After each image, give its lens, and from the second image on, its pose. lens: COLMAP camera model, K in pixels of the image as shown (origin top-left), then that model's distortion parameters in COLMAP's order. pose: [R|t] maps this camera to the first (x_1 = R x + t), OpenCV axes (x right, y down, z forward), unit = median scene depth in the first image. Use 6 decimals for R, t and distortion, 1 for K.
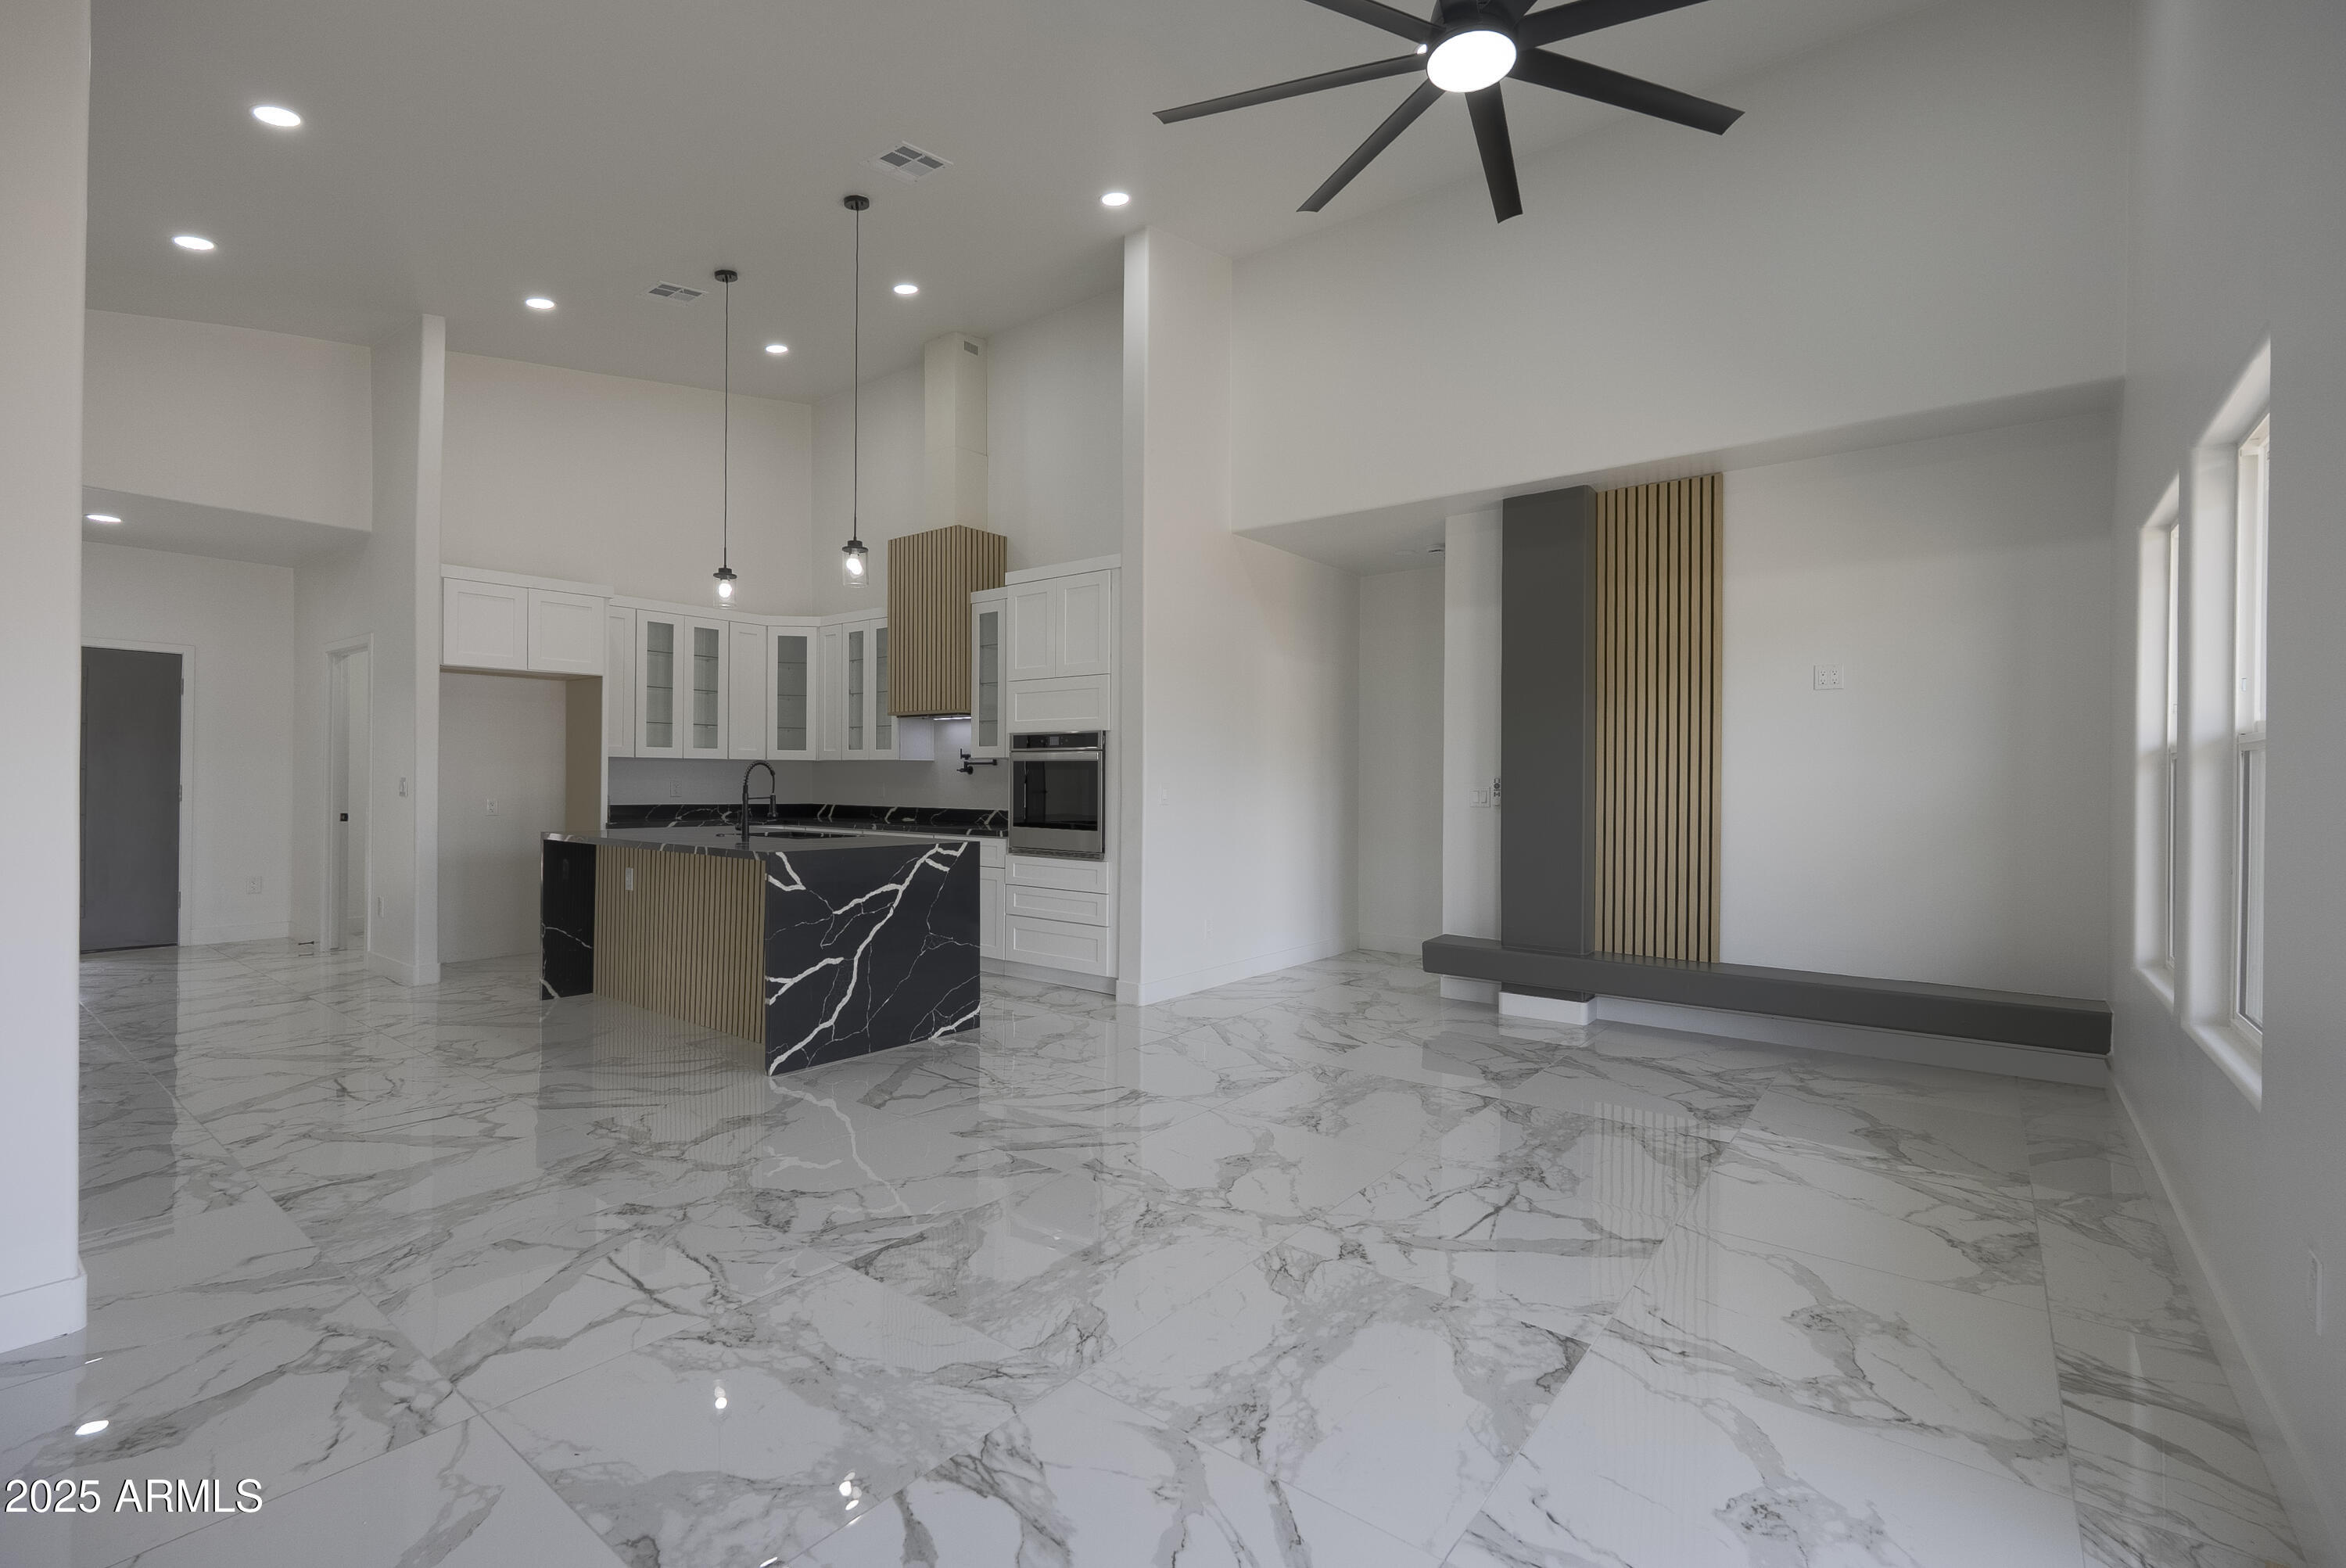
lens RADIAL K [[1038.7, 0, 1187.2], [0, 1038.7, 785.7], [0, 0, 1]] dist [-0.006573, 0.001225]
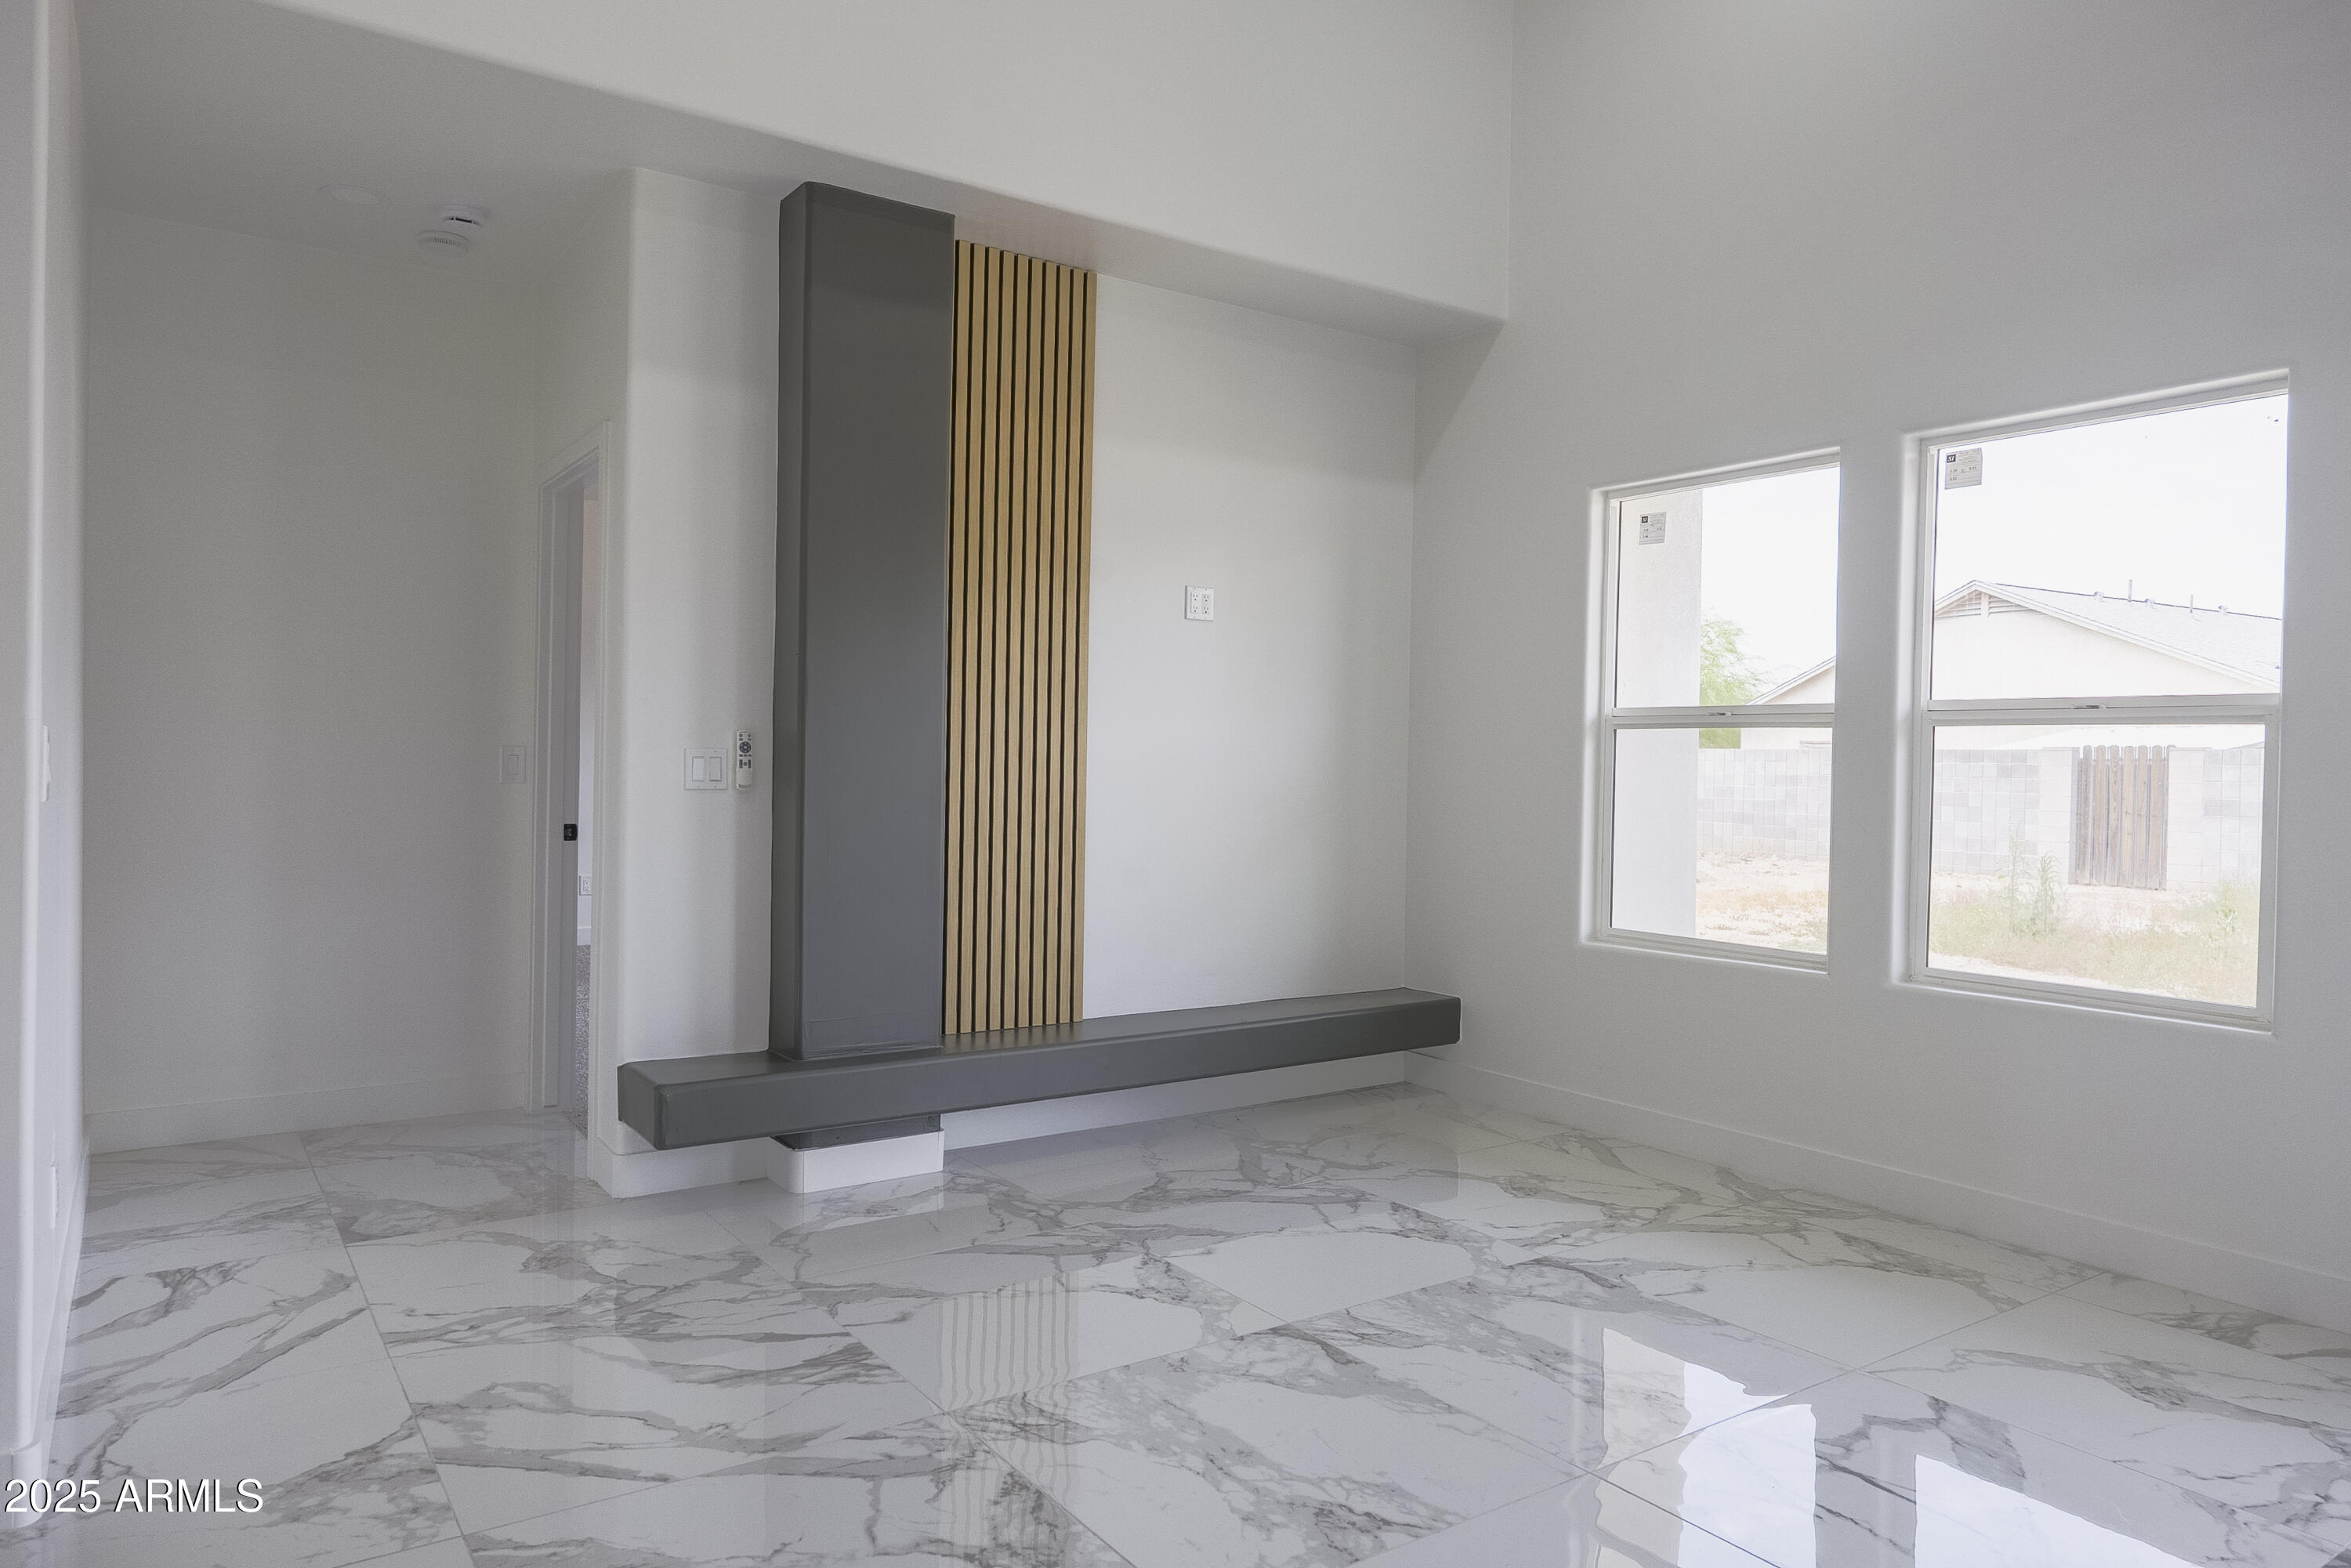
lens RADIAL K [[1495.4, 0, 1188.0], [0, 1495.4, 778.9], [0, 0, 1]] dist [-0.004399, 0.008315]
pose [[0.305662, -0.011253, 0.952074, -0.408305], [-0.009178, 0.999849, 0.014764, 0.003276], [-0.952096, -0.013251, 0.305512, 0.721257]]
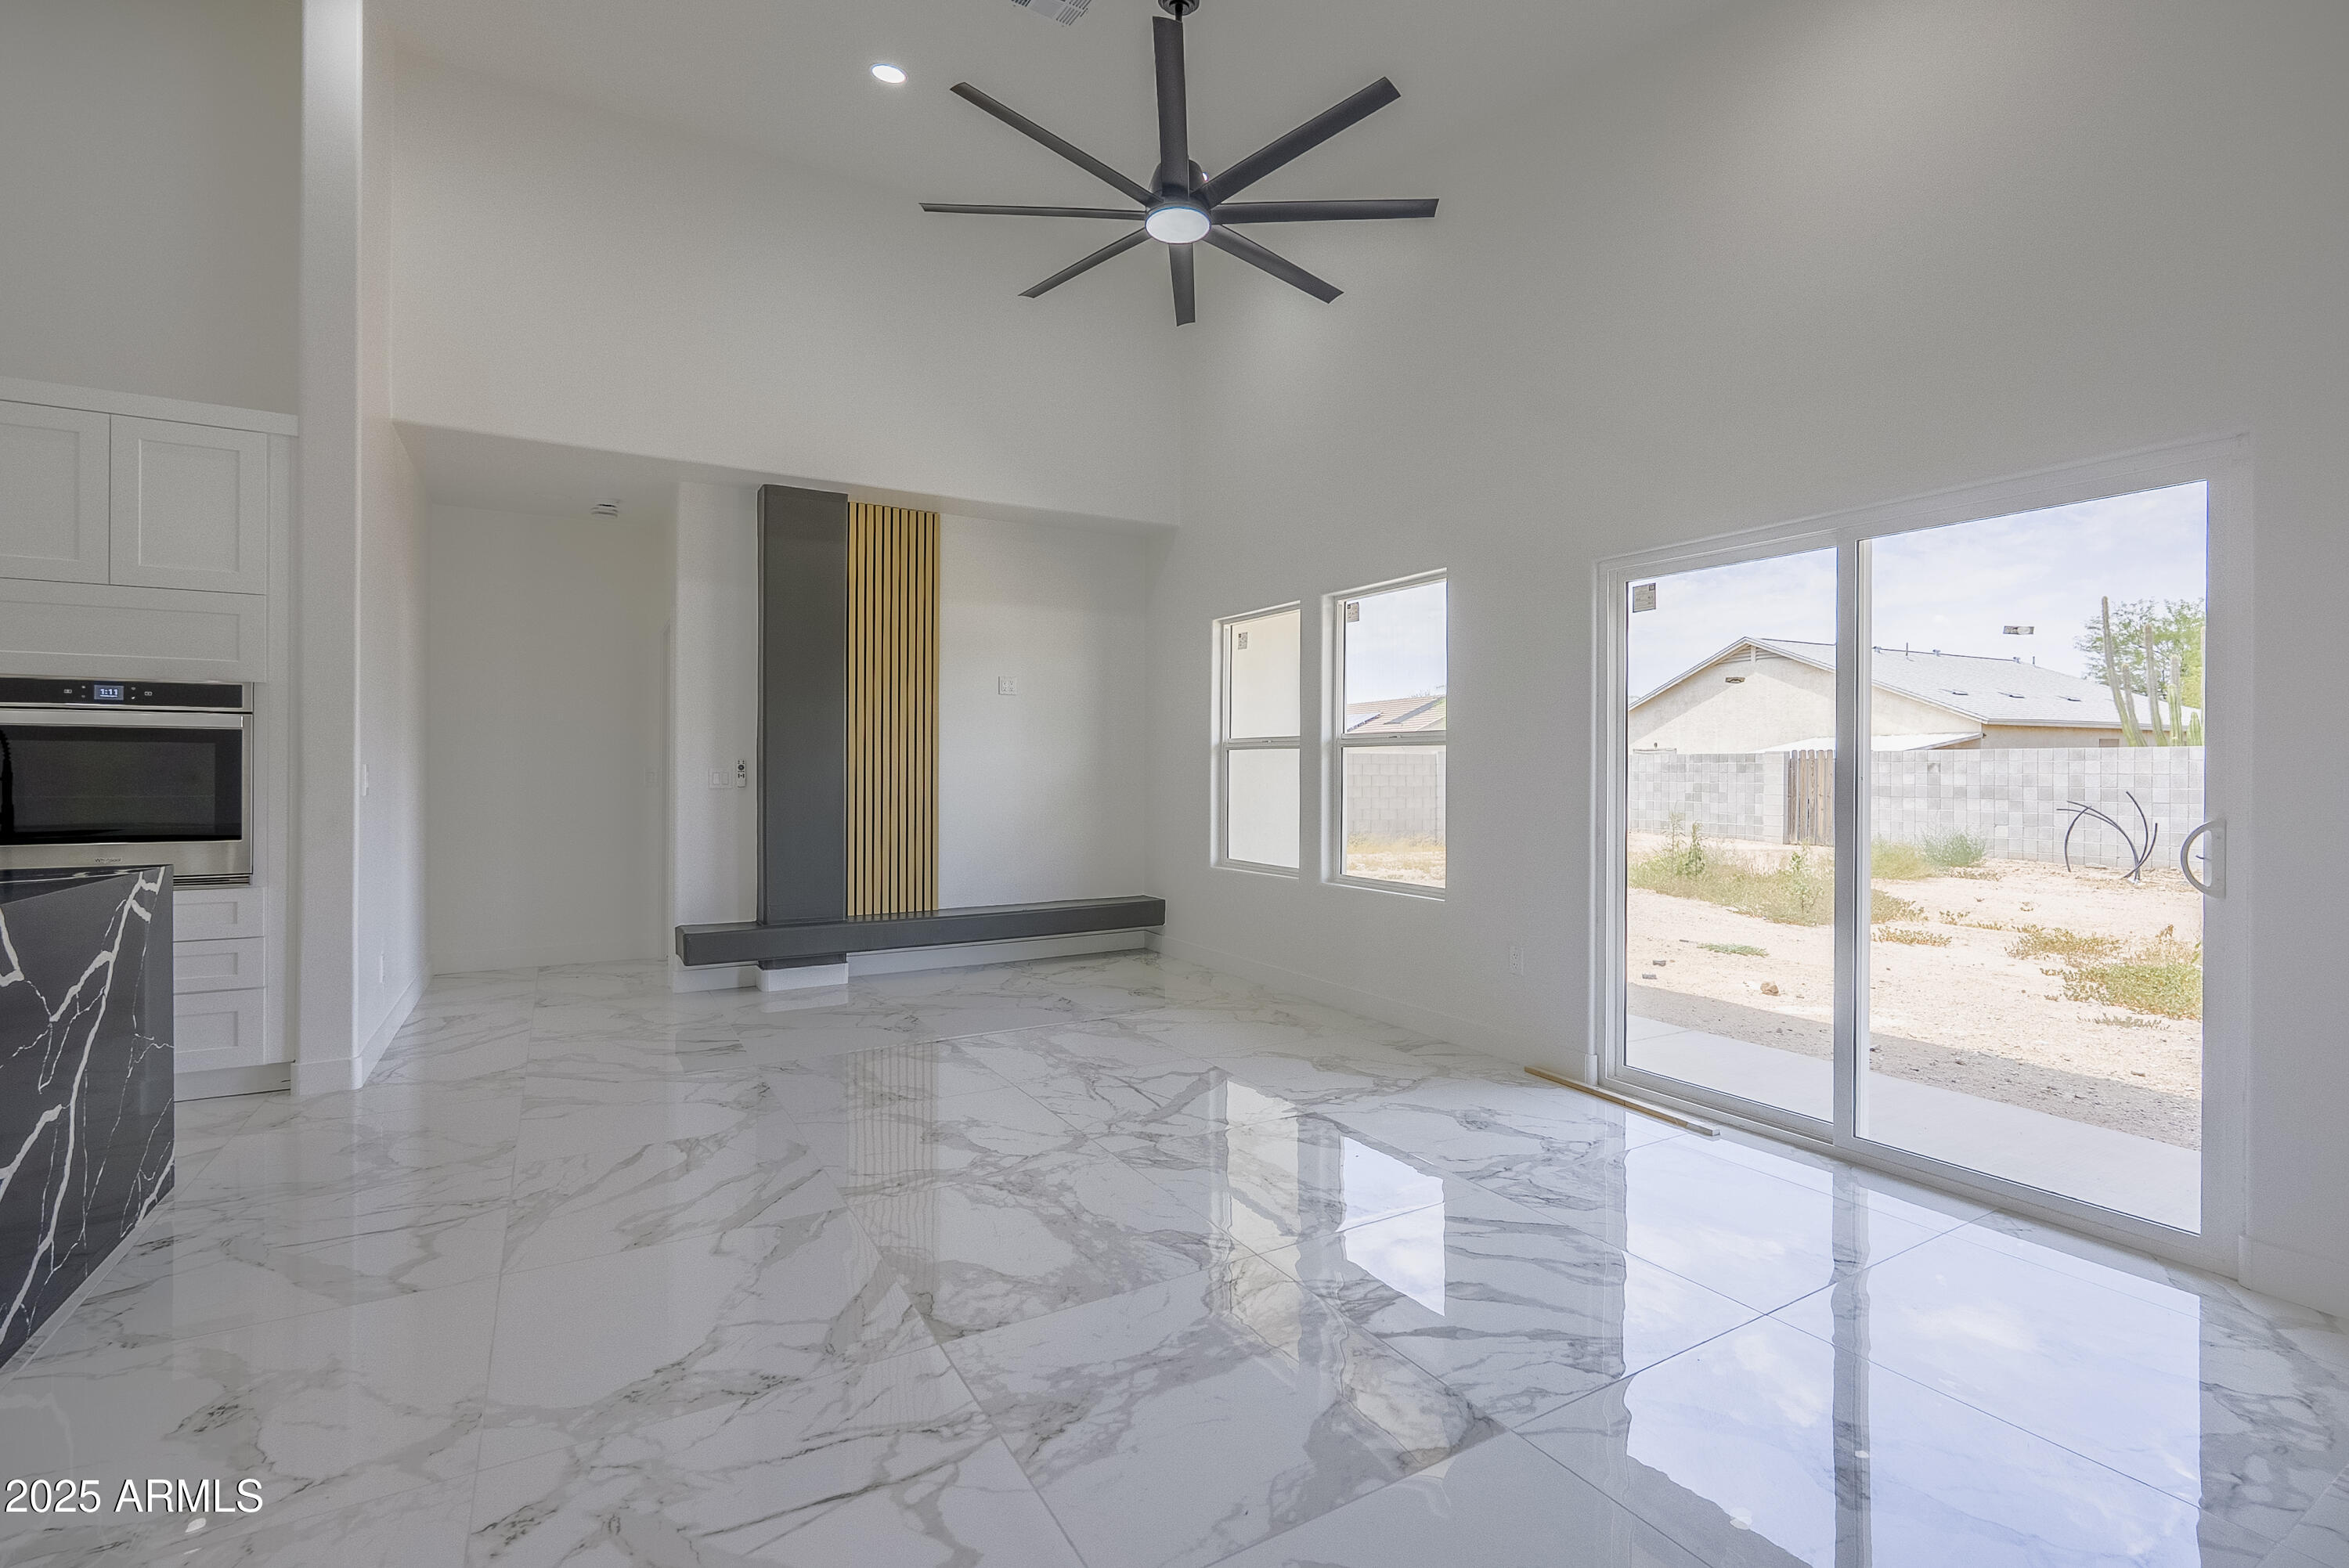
lens RADIAL K [[1039.9, 0, 1184.7], [0, 1039.9, 766.6], [0, 0, 1]] dist [-0.006573, 0.001225]
pose [[0.373820, -0.002553, 0.927498, -0.586182], [0.005193, 0.999986, 0.000659, 0.001579], [-0.927487, 0.004570, 0.373828, 0.291337]]
